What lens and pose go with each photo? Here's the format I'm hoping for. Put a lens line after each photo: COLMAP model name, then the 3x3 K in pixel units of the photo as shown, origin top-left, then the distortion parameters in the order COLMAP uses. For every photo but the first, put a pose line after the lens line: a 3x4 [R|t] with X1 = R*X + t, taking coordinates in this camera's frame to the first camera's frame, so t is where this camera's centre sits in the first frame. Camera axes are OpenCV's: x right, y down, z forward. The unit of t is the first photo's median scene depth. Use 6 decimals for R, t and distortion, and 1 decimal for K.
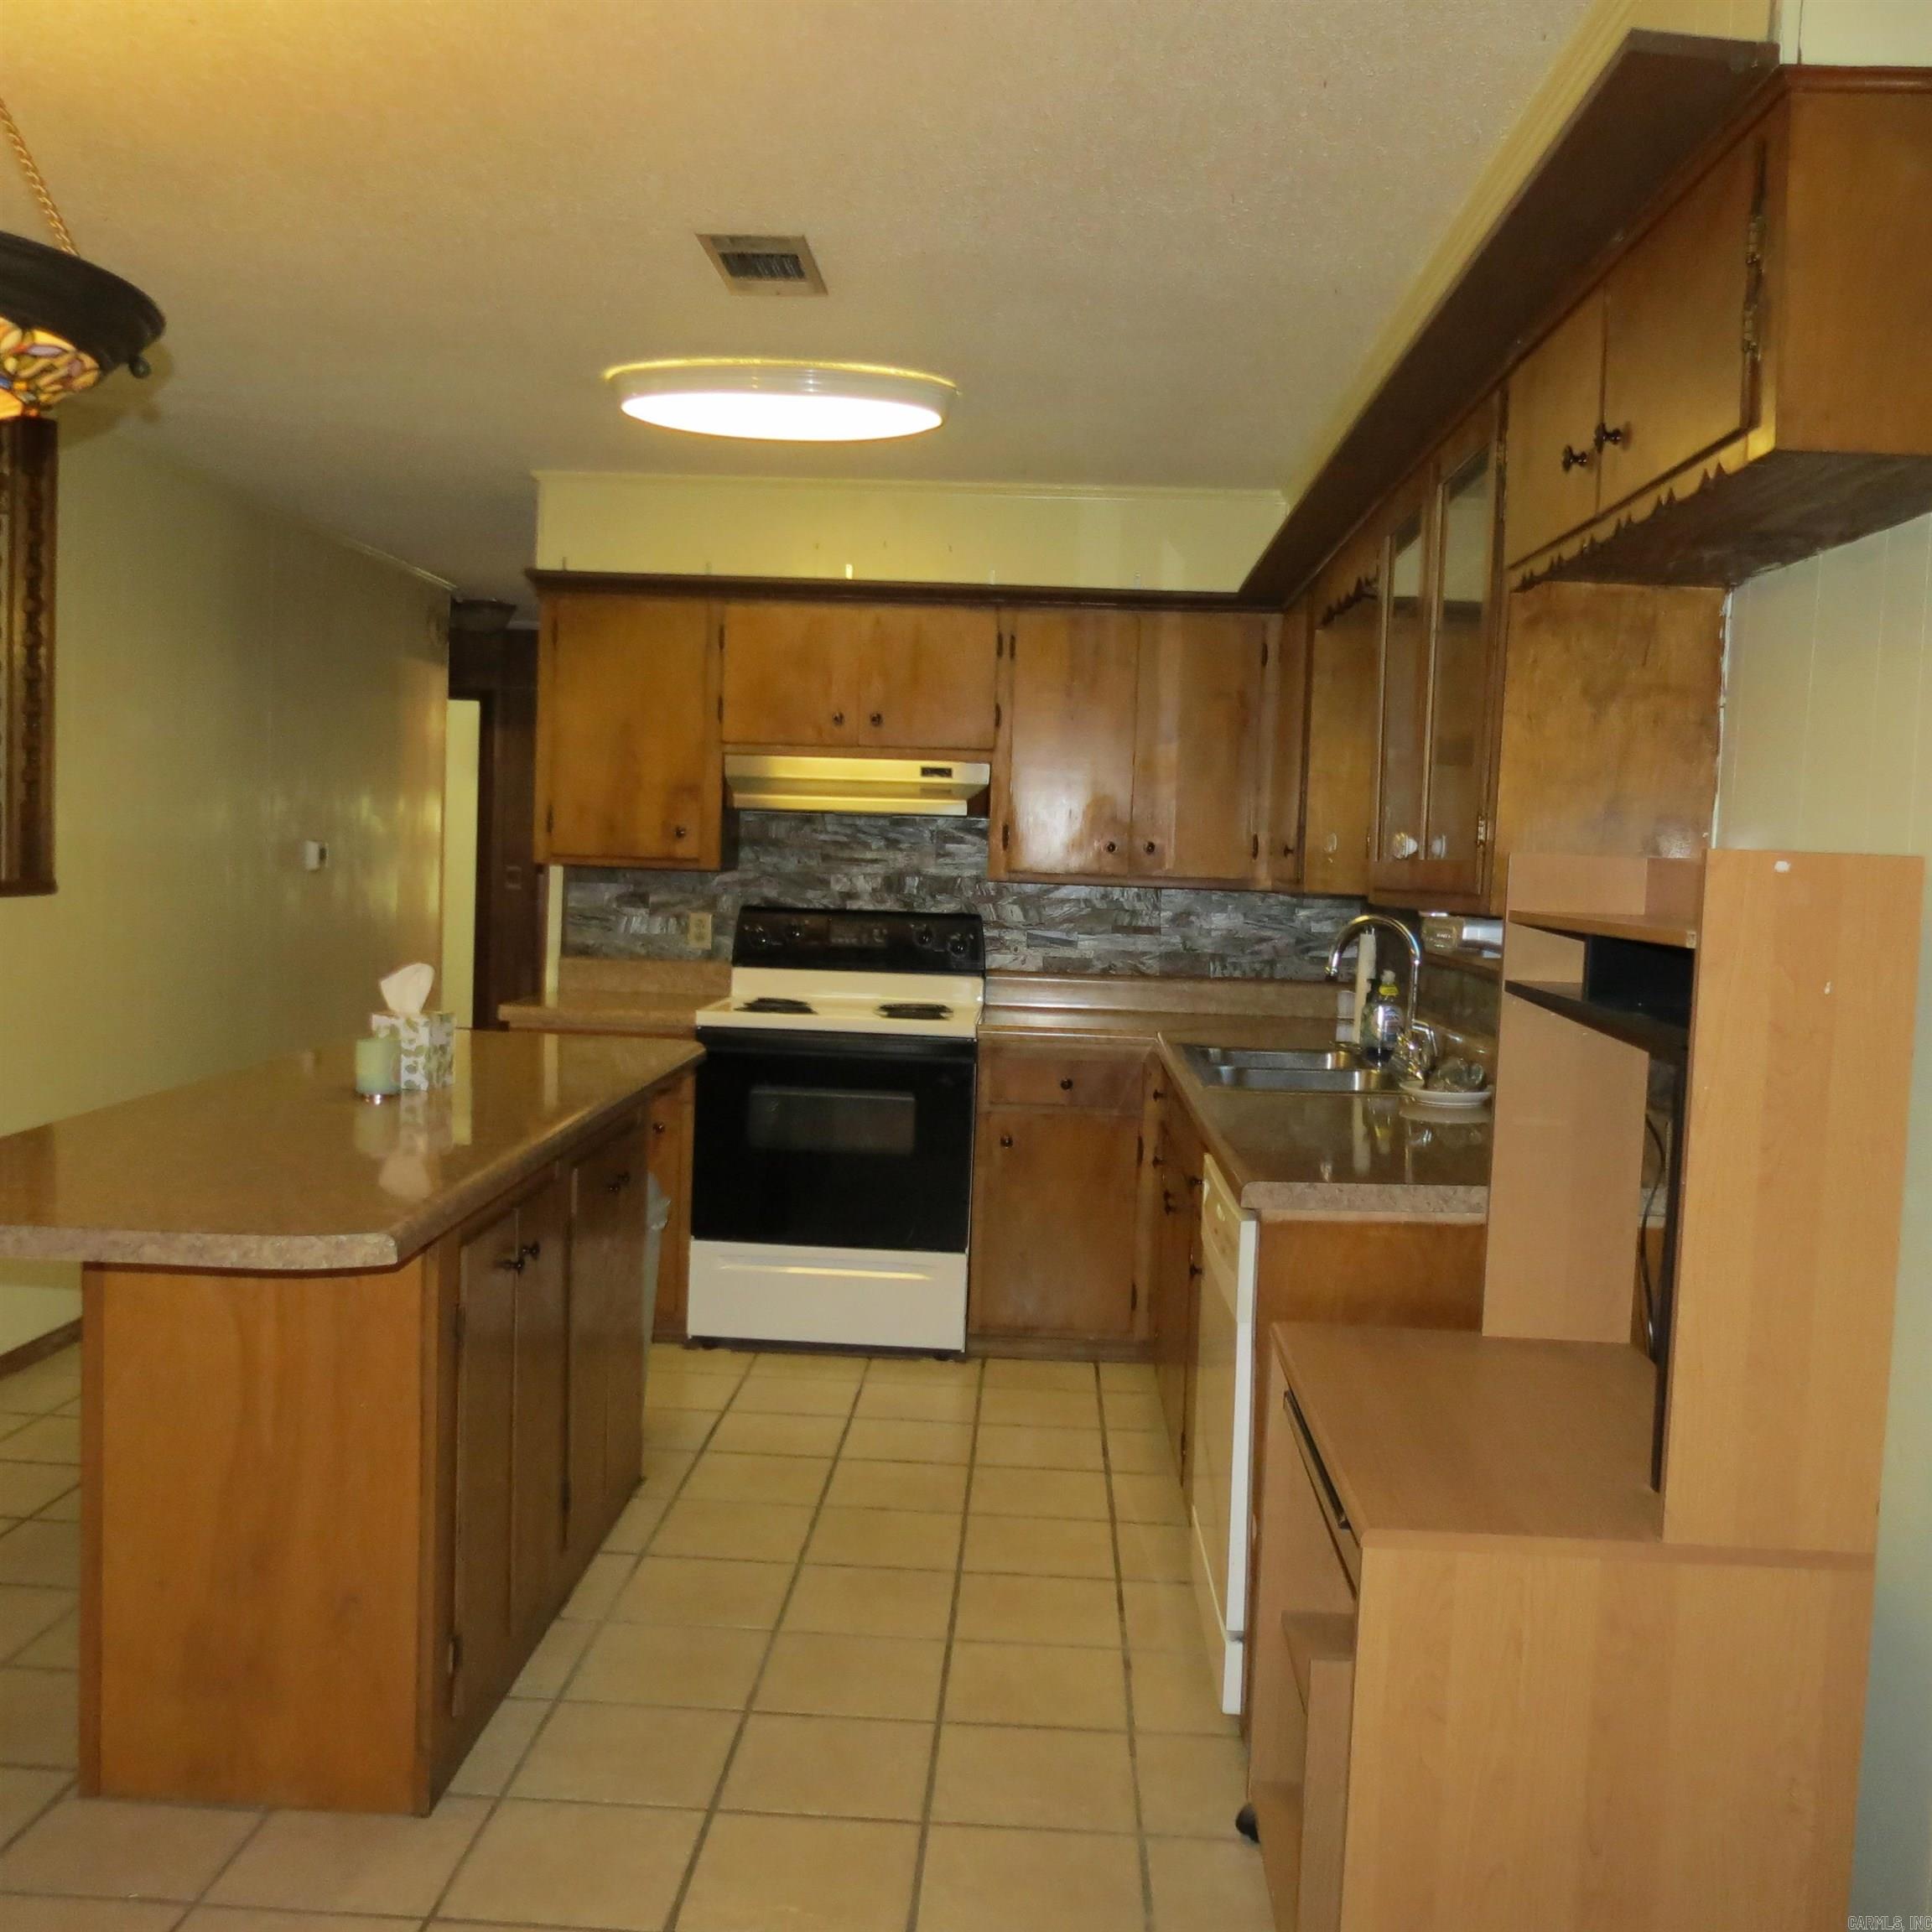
lens RADIAL K [[1819.1, 0, 966.0], [0, 1819.1, 966.0], [0, 0, 1]] dist [-0.042039, 0.026217]
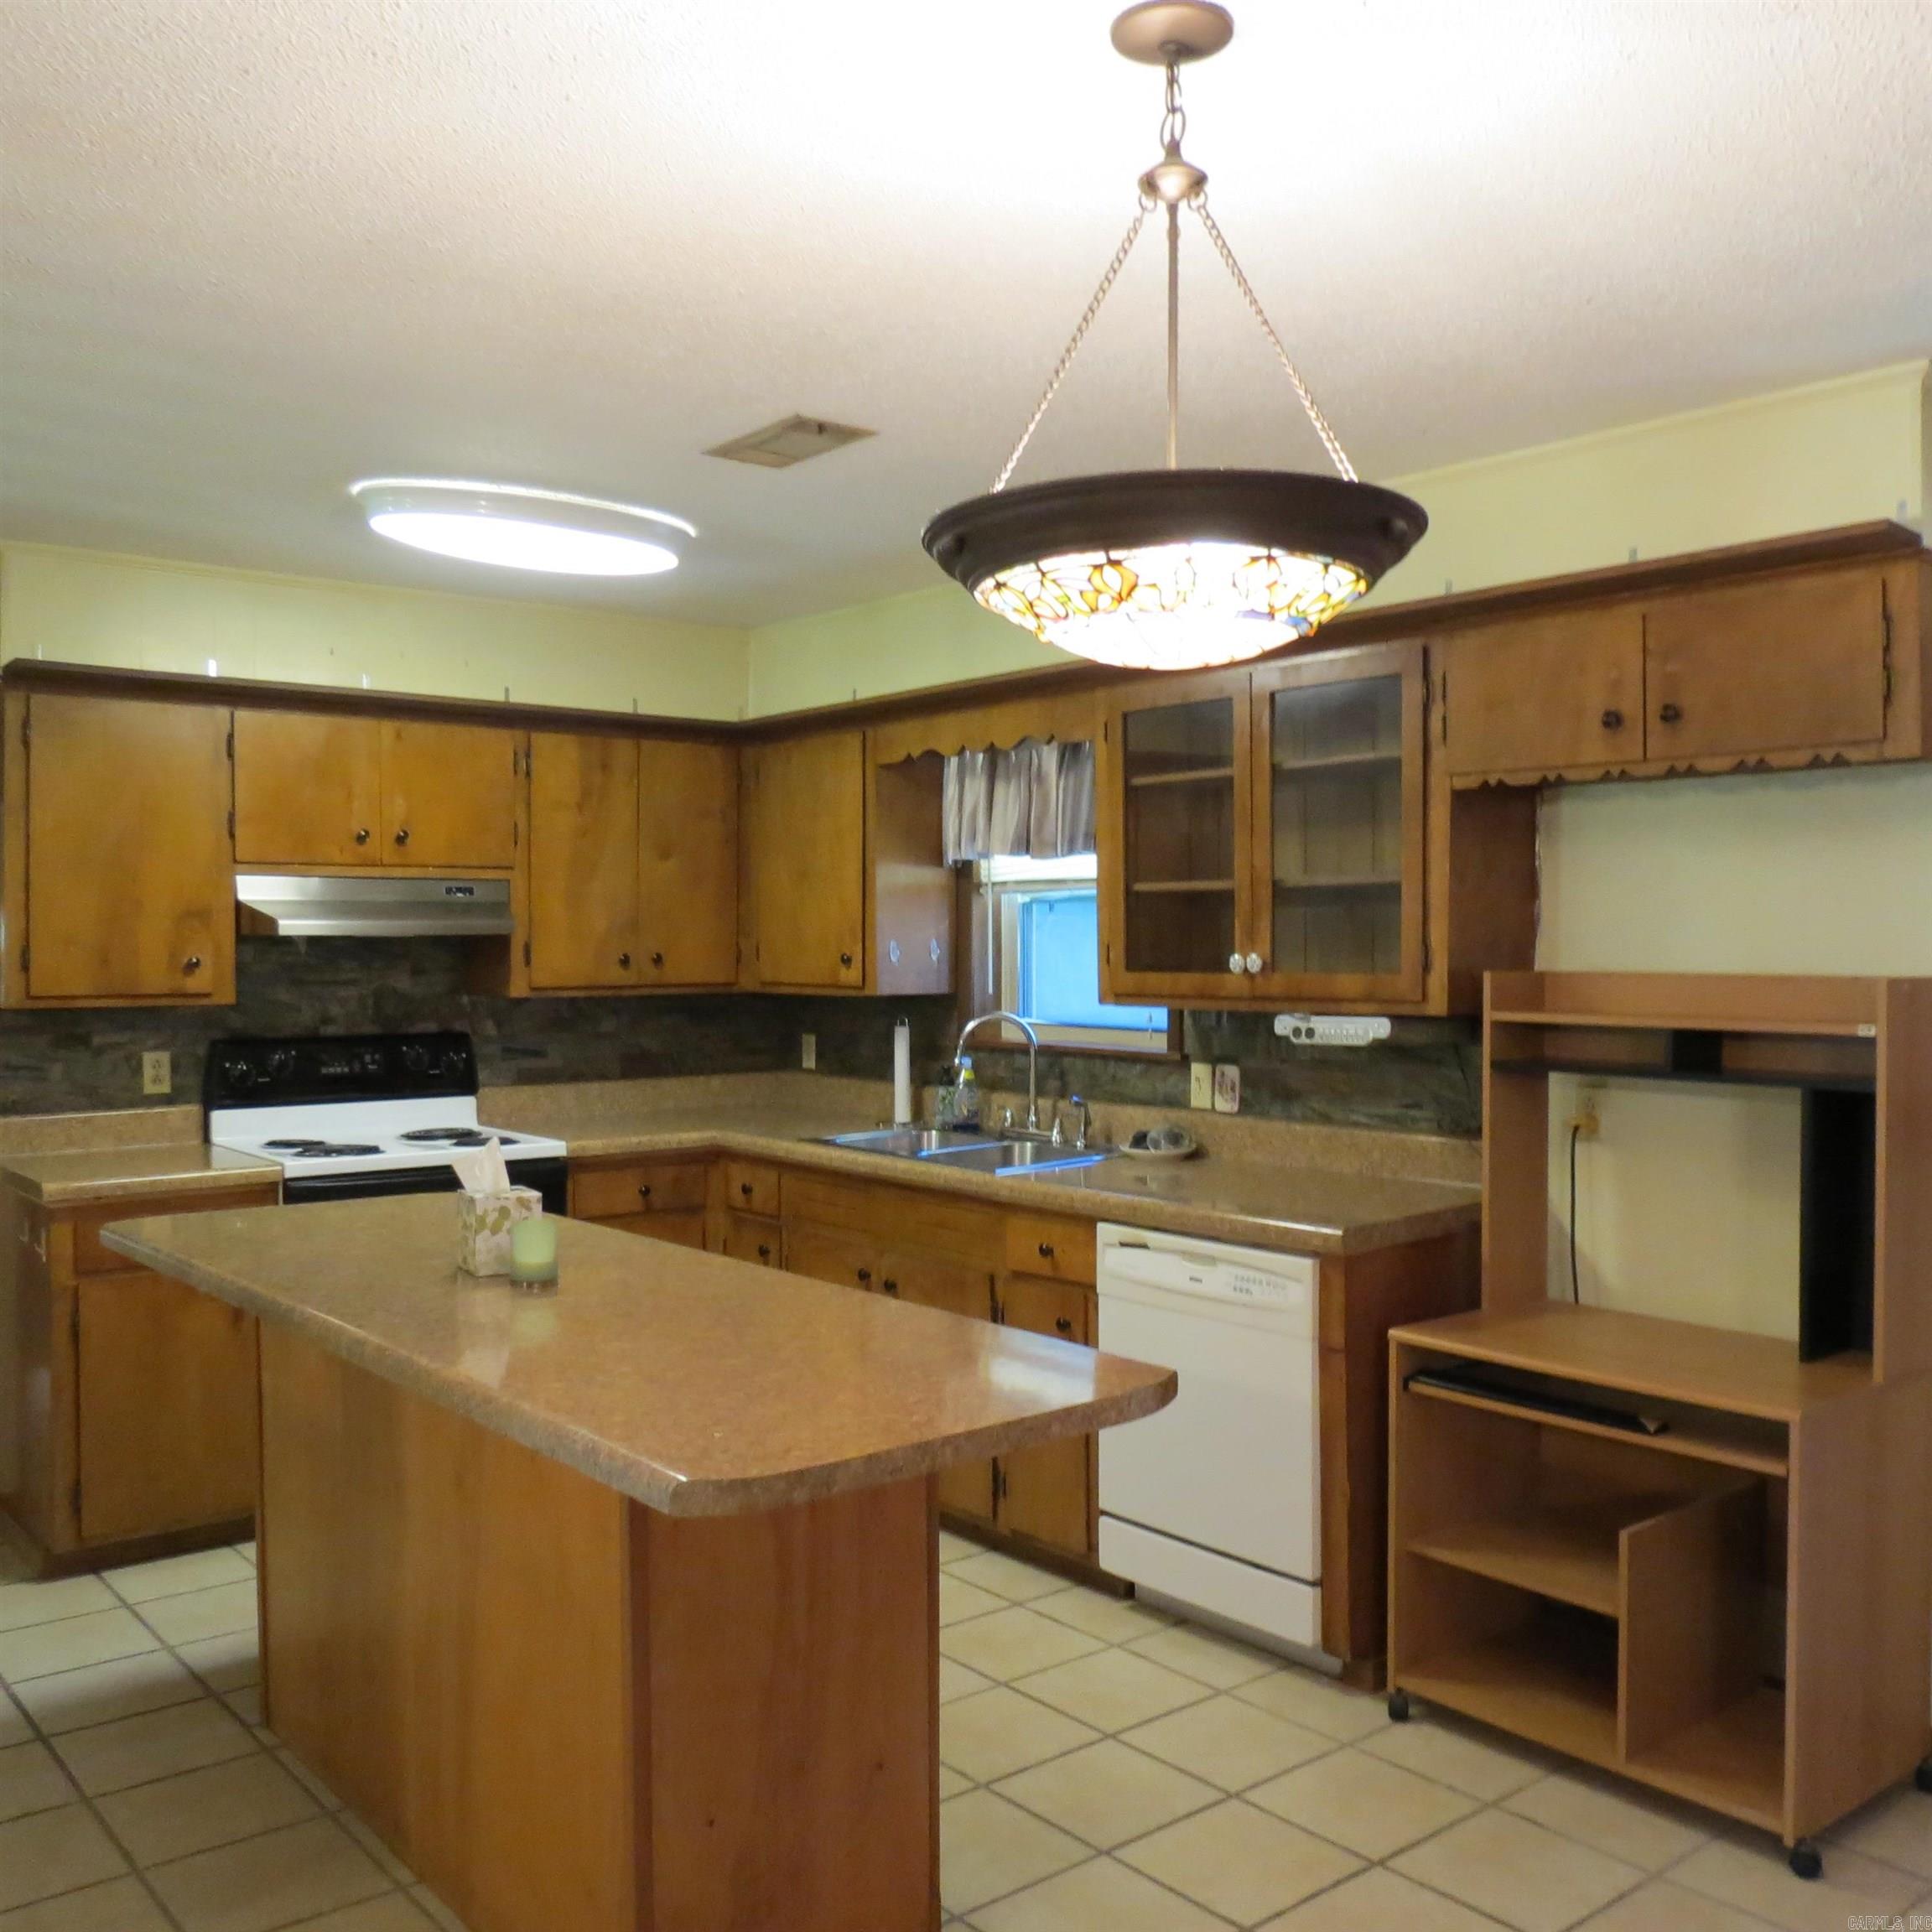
lens RADIAL K [[1819.1, 0, 966.0], [0, 1819.1, 966.0], [0, 0, 1]] dist [-0.042039, 0.026217]
pose [[0.741026, -0.048479, 0.669724, -0.448086], [0.065101, 0.997879, 0.000201, -0.046480], [-0.668313, 0.043450, 0.742610, 0.087777]]
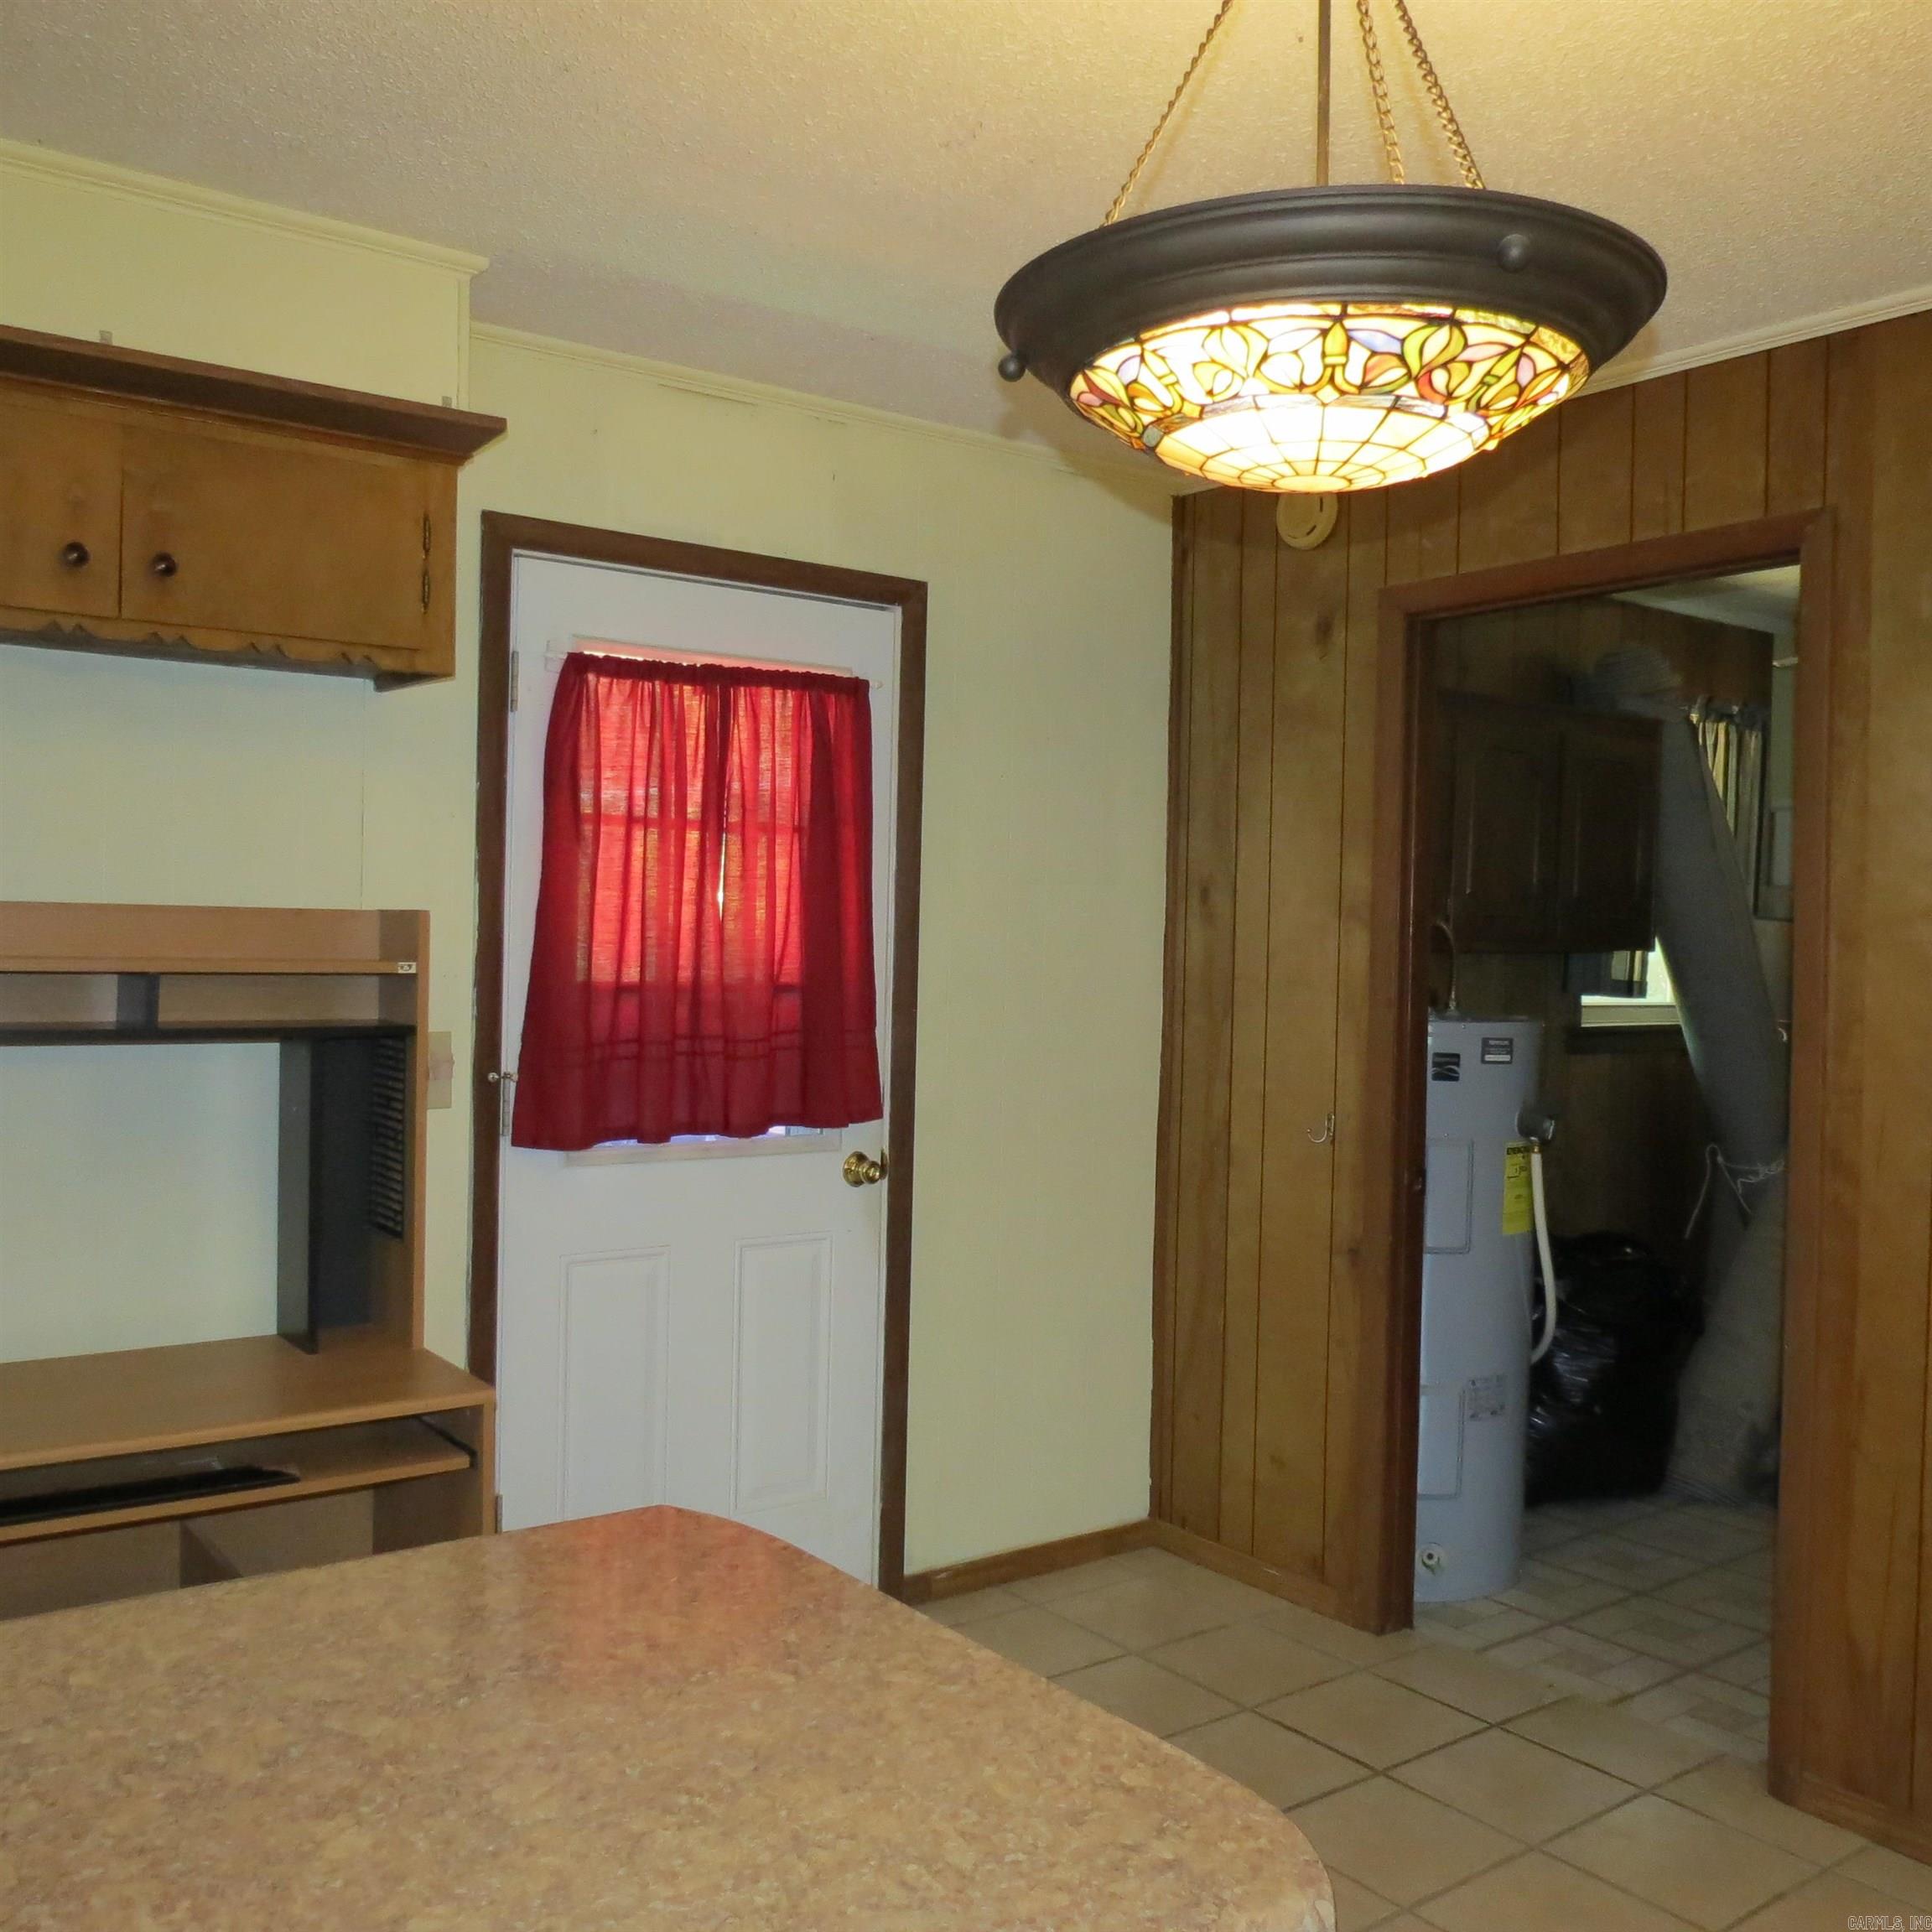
lens RADIAL K [[1819.1, 0, 966.0], [0, 1819.1, 966.0], [0, 0, 1]] dist [-0.042039, 0.026217]
pose [[-0.599113, -0.056644, 0.798658, -0.369474], [0.001874, 0.997392, 0.072144, -0.045065], [-0.800662, 0.044719, -0.597445, 0.495761]]
